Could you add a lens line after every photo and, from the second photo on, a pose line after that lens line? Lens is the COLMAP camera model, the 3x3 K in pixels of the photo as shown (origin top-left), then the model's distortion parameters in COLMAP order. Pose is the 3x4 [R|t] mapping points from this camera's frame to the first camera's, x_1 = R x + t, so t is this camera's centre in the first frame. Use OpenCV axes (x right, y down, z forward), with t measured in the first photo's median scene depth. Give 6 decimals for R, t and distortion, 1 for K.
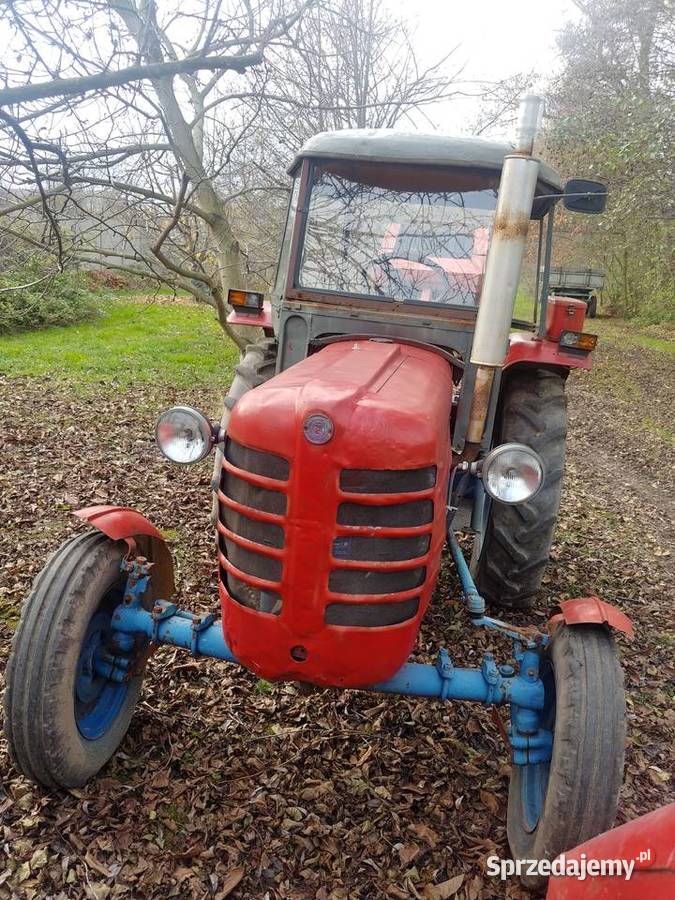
lens RADIAL K [[769.3, 0, 298.7], [0, 769.3, 428.7], [0, 0, 1]] dist [0.070515, -0.165640]
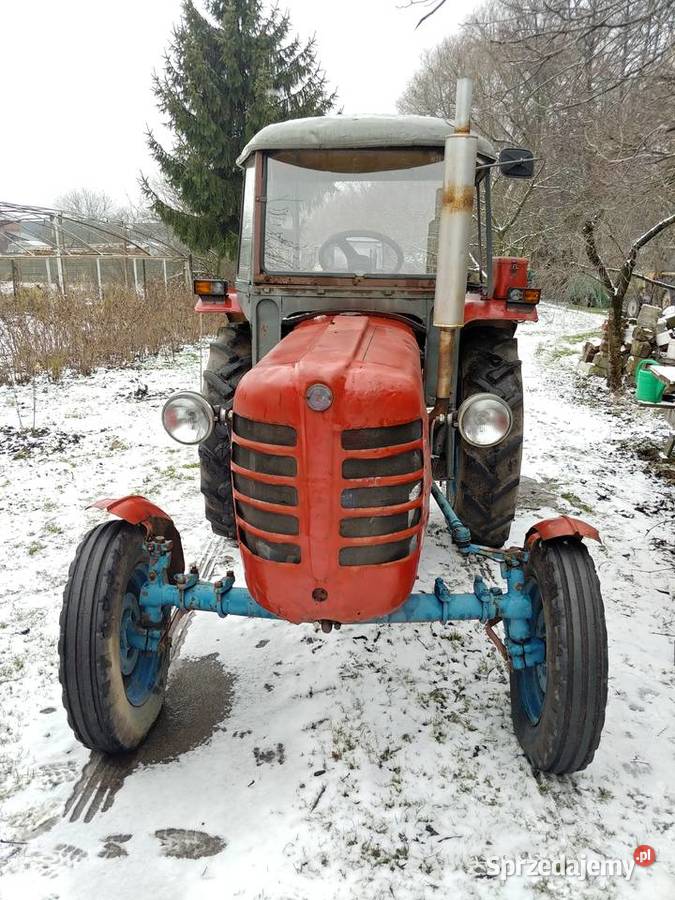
lens RADIAL K [[777.2, 0, 321.0], [0, 777.2, 438.8], [0, 0, 1]] dist [0.052024, -0.132982]
pose [[0.989482, -0.117202, 0.084785, -0.050217], [0.113932, 0.992581, 0.042445, 0.008504], [-0.089131, -0.032339, 0.995495, -0.096121]]
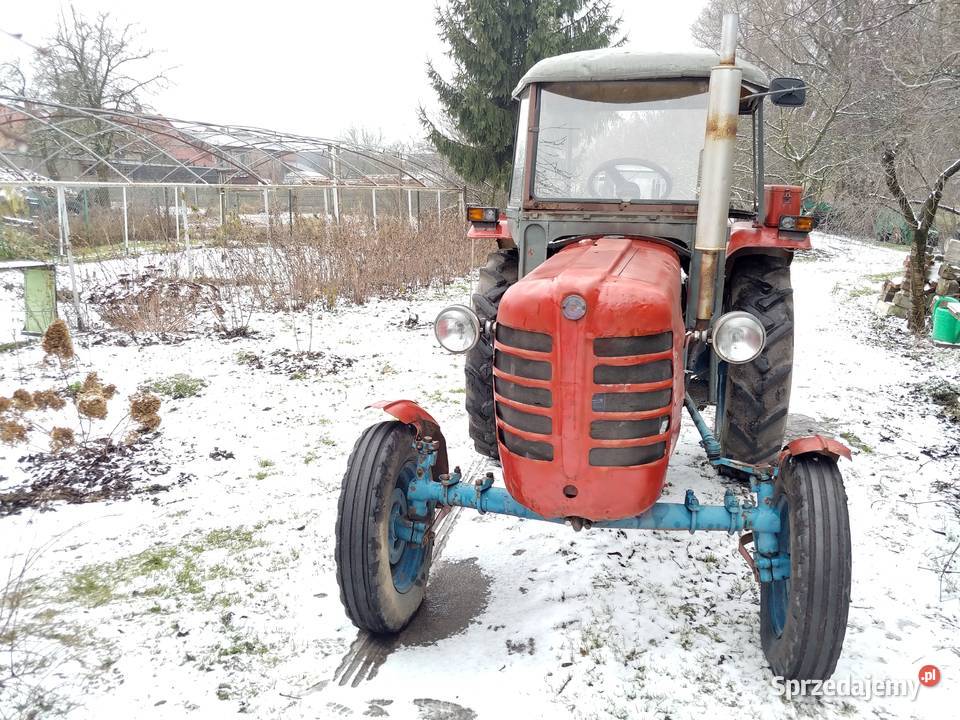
lens RADIAL K [[820.5, 0, 477.4], [0, 820.5, 356.5], [0, 0, 1]] dist [0.070515, -0.165640]
pose [[0.995034, -0.083047, -0.054859, -0.042783], [0.083186, 0.996534, 0.000246, 0.043859], [0.054649, -0.004808, 0.998494, -0.228655]]
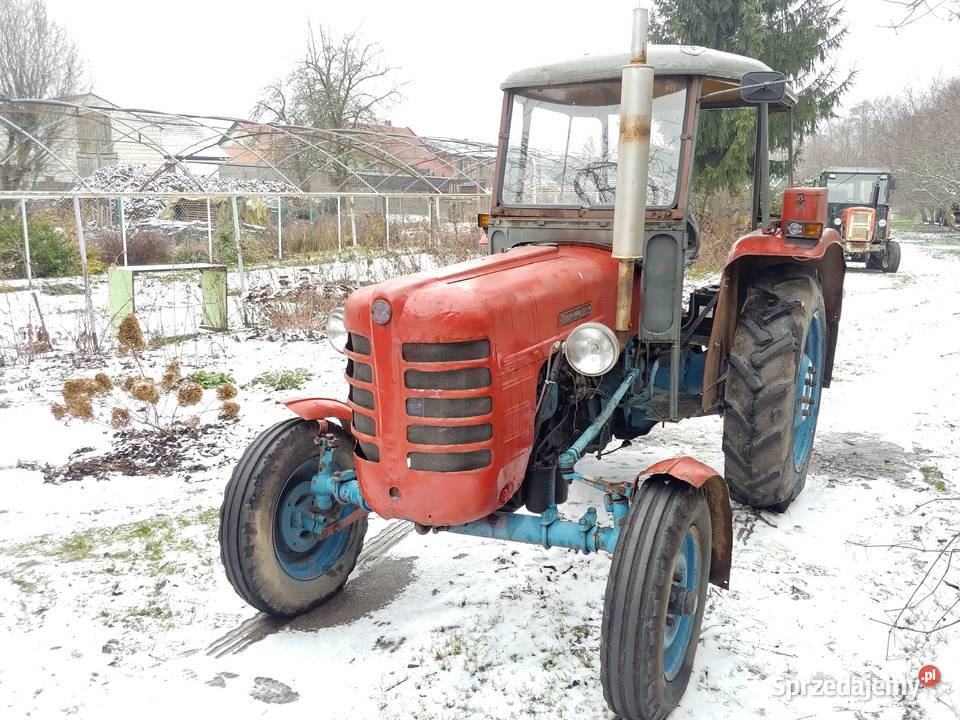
lens RADIAL K [[820.5, 0, 477.4], [0, 820.5, 356.5], [0, 0, 1]] dist [0.070515, -0.165640]
pose [[0.947241, -0.044042, -0.317481, 0.401680], [0.038590, 0.998980, -0.023443, 0.073924], [0.318190, 0.009954, 0.947975, -0.160957]]
